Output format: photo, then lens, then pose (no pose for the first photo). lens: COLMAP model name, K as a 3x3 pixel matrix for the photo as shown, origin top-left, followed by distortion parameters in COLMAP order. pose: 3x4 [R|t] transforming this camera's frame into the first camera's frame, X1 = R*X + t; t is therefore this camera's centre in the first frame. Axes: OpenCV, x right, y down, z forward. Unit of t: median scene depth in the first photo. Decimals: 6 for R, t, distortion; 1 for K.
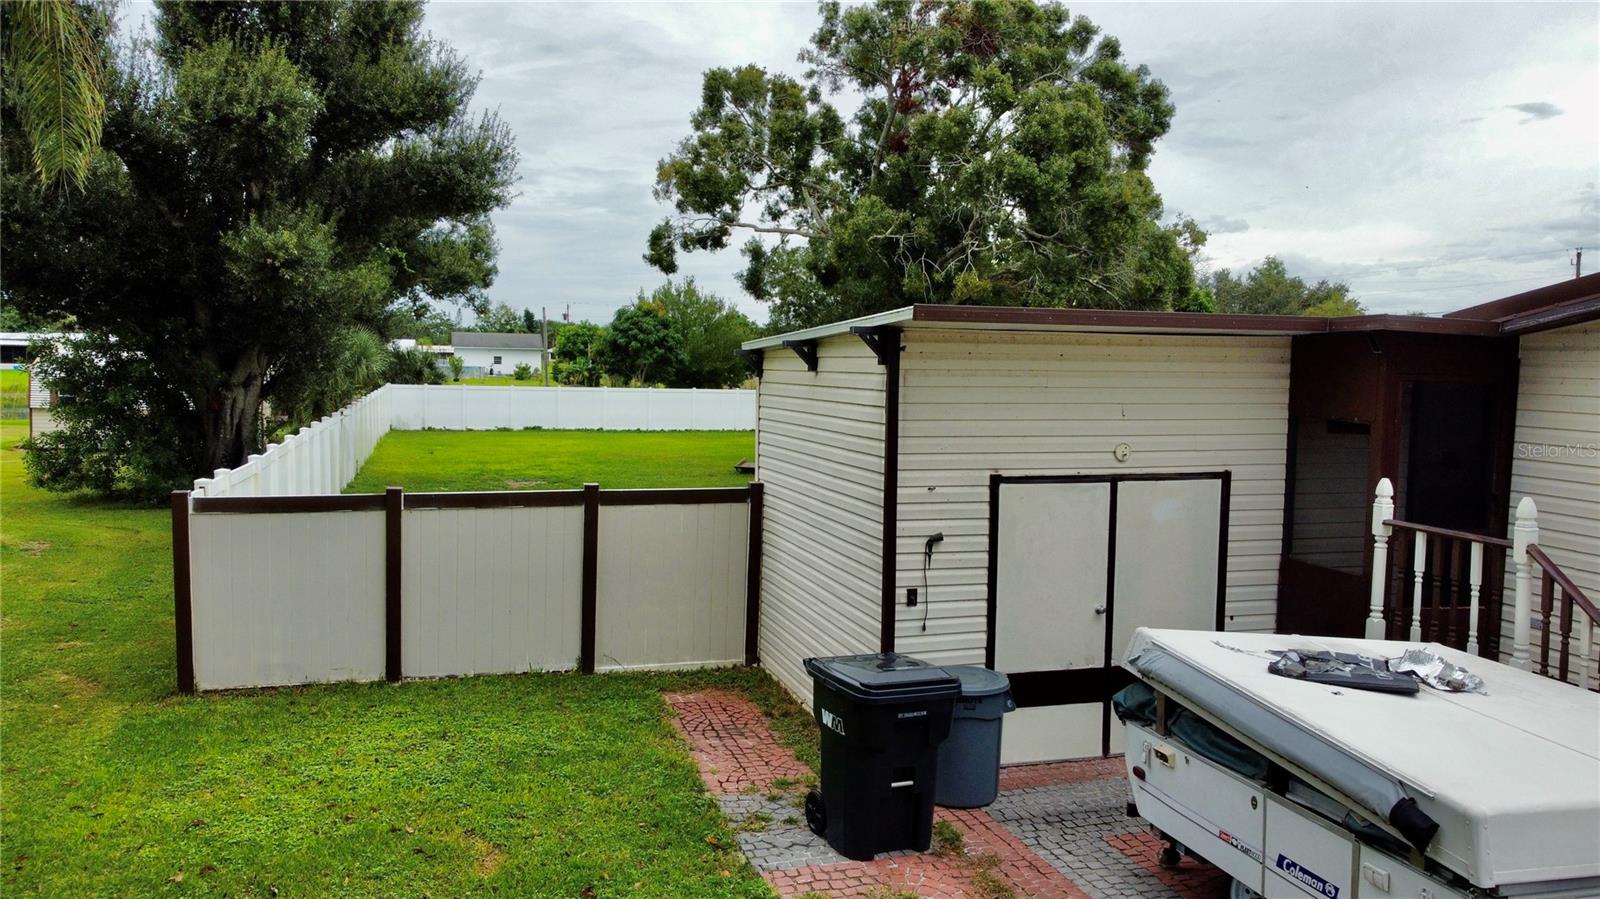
lens RADIAL K [[1228.5, 0, 792.7], [0, 1228.5, 440.8], [0, 0, 1]] dist [-0.000556, -0.004789]
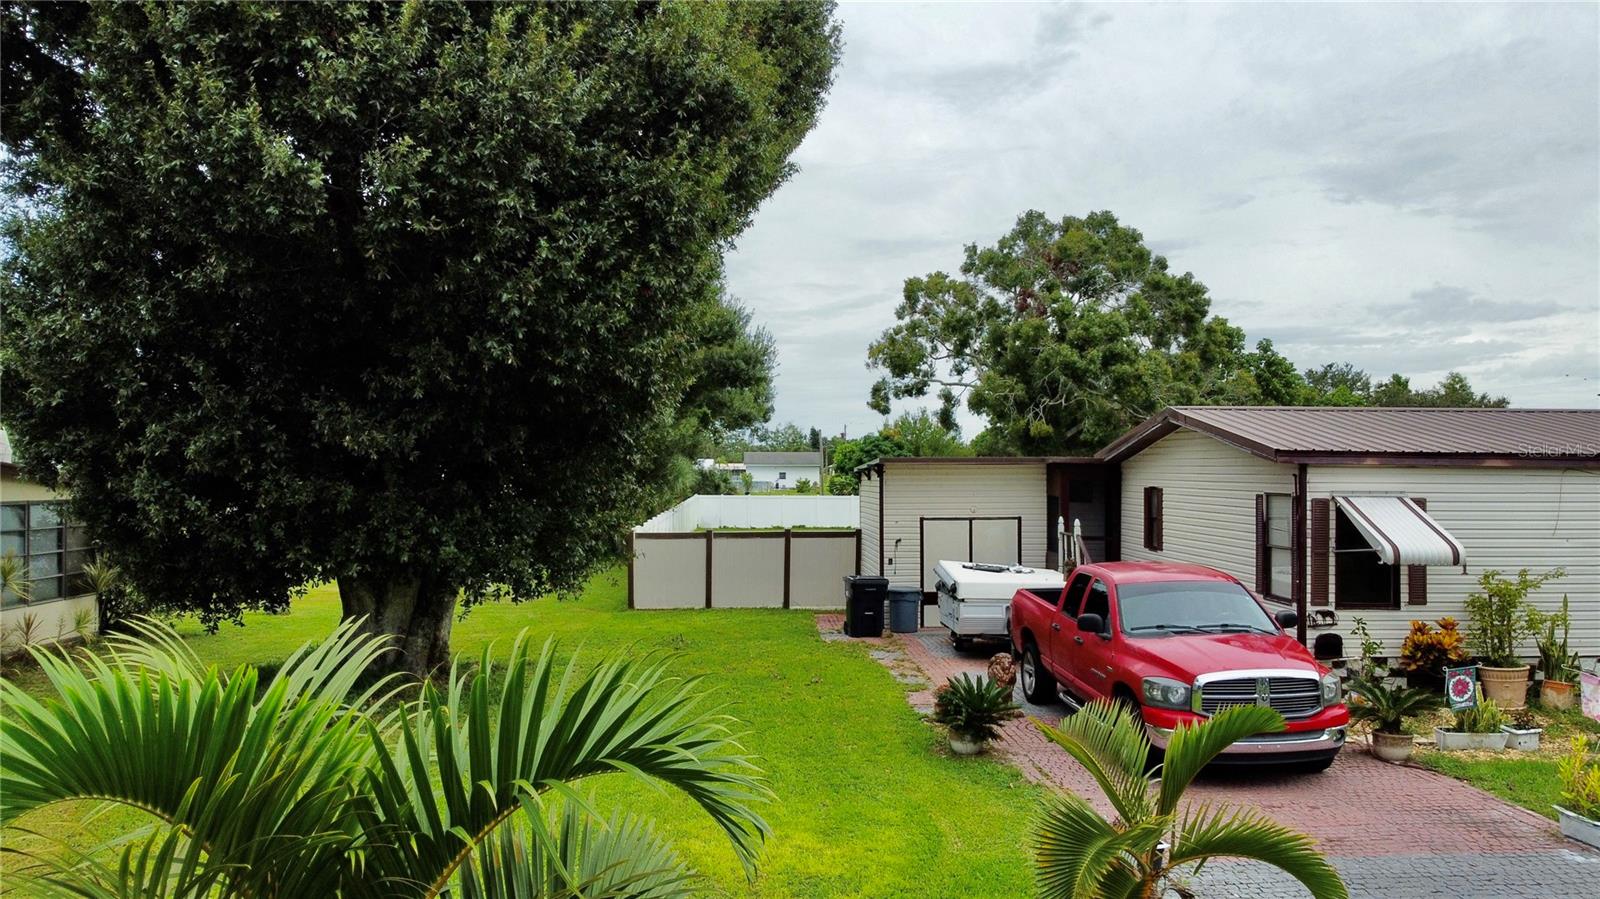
lens RADIAL K [[1228.5, 0, 795.3], [0, 1228.5, 453.4], [0, 0, 1]] dist [-0.000556, -0.004789]
pose [[0.973431, -0.018003, -0.228270, 0.123961], [-0.000642, 0.996686, -0.081341, 0.026066], [0.228978, 0.079327, 0.970194, -0.413844]]
